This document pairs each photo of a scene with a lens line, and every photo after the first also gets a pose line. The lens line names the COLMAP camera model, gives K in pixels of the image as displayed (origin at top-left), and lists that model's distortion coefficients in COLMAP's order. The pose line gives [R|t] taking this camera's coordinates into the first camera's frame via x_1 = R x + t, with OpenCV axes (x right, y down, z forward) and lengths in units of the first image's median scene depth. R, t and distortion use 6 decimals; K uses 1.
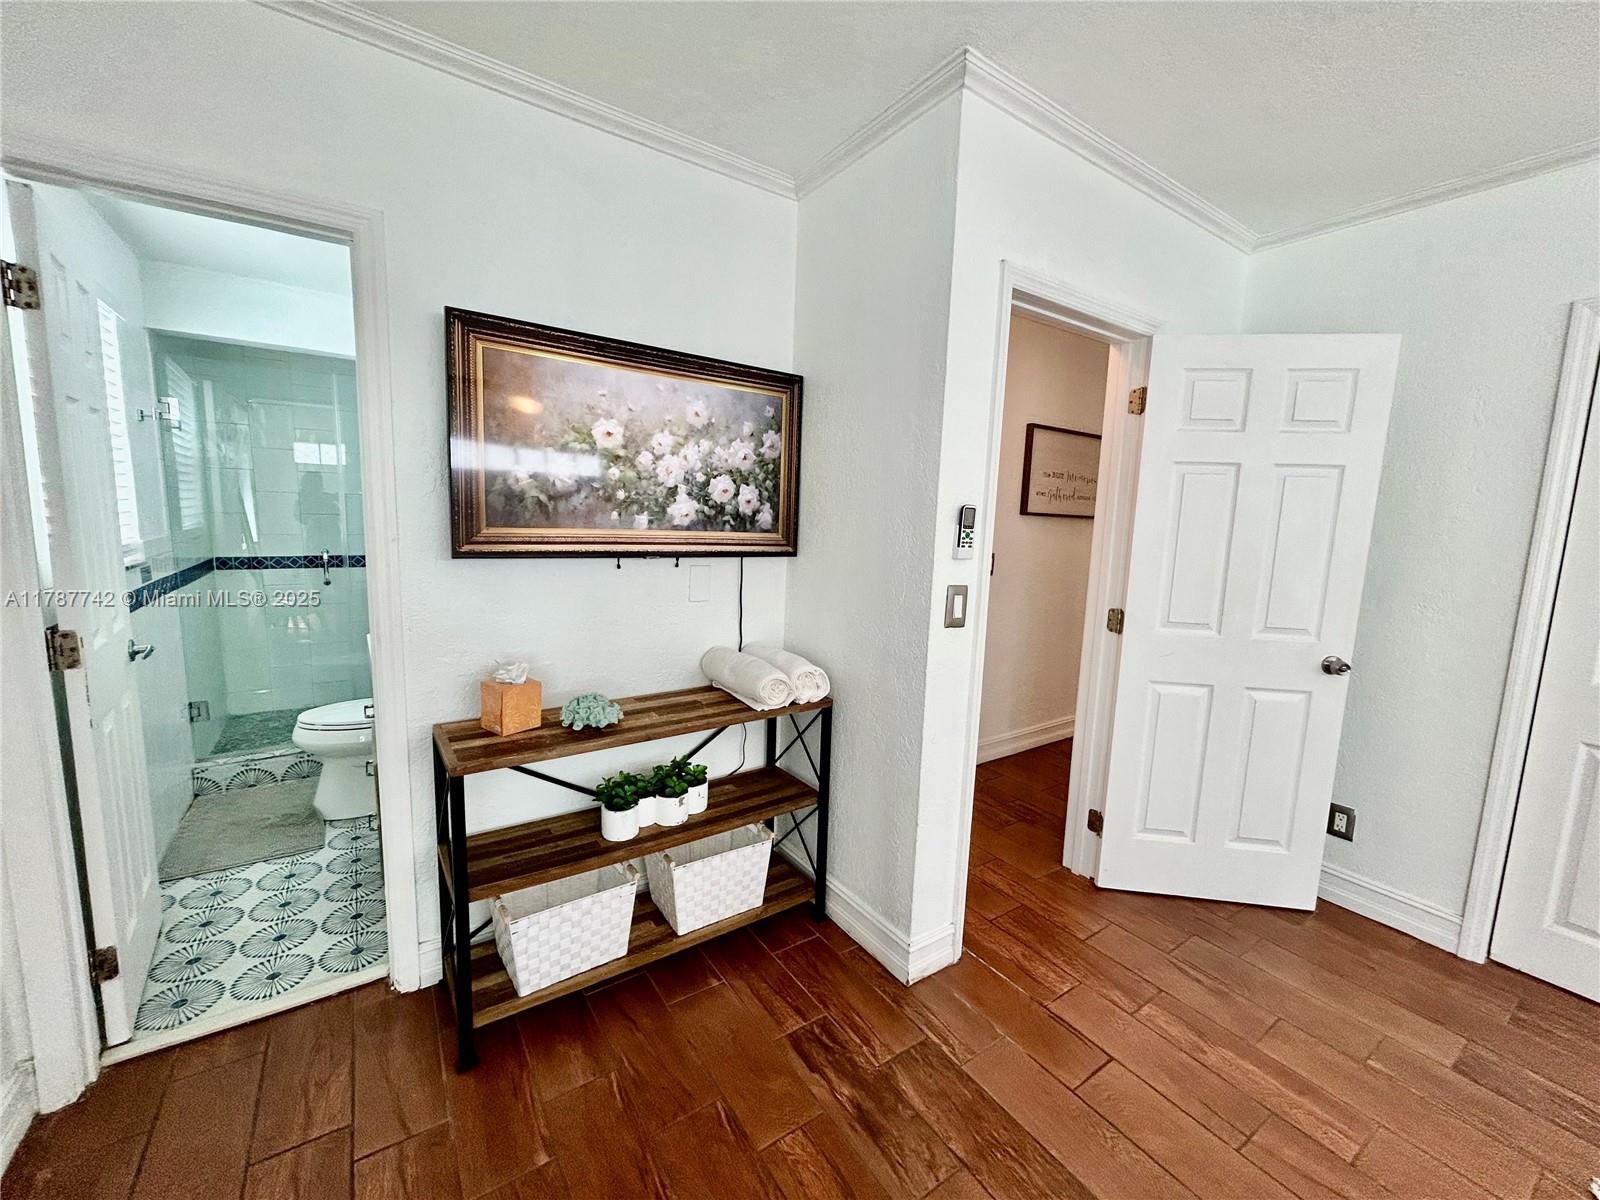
lens RADIAL K [[641.0, 0, 799.7], [0, 641.0, 597.9], [0, 0, 1]] dist [-0.008324, 0.000322]
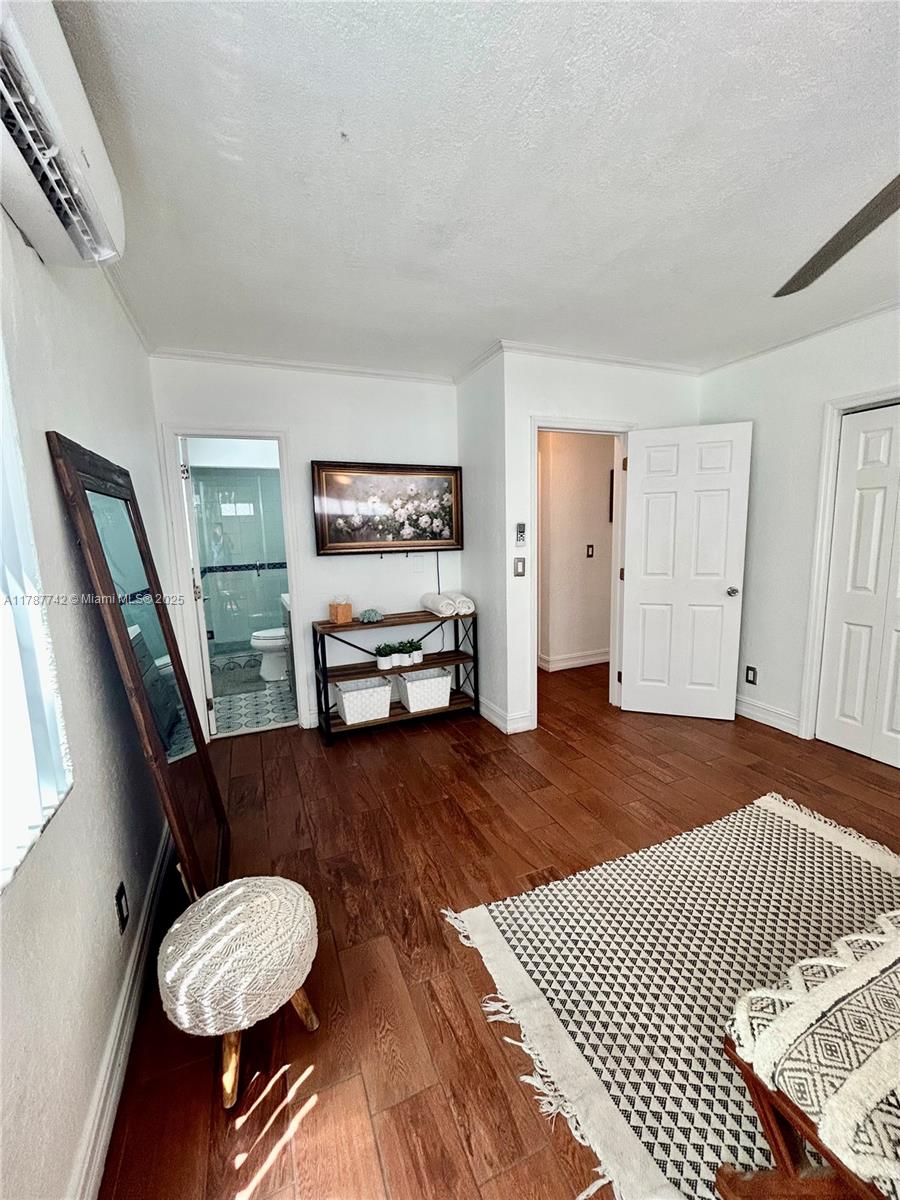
lens RADIAL K [[480.7, 0, 452.9], [0, 480.7, 599.1], [0, 0, 1]] dist [-0.008324, 0.000322]
pose [[0.979498, -0.031957, -0.198903, 0.314286], [0.034787, 0.999337, 0.010748, 0.091632], [0.198428, -0.017447, 0.979960, -0.666480]]
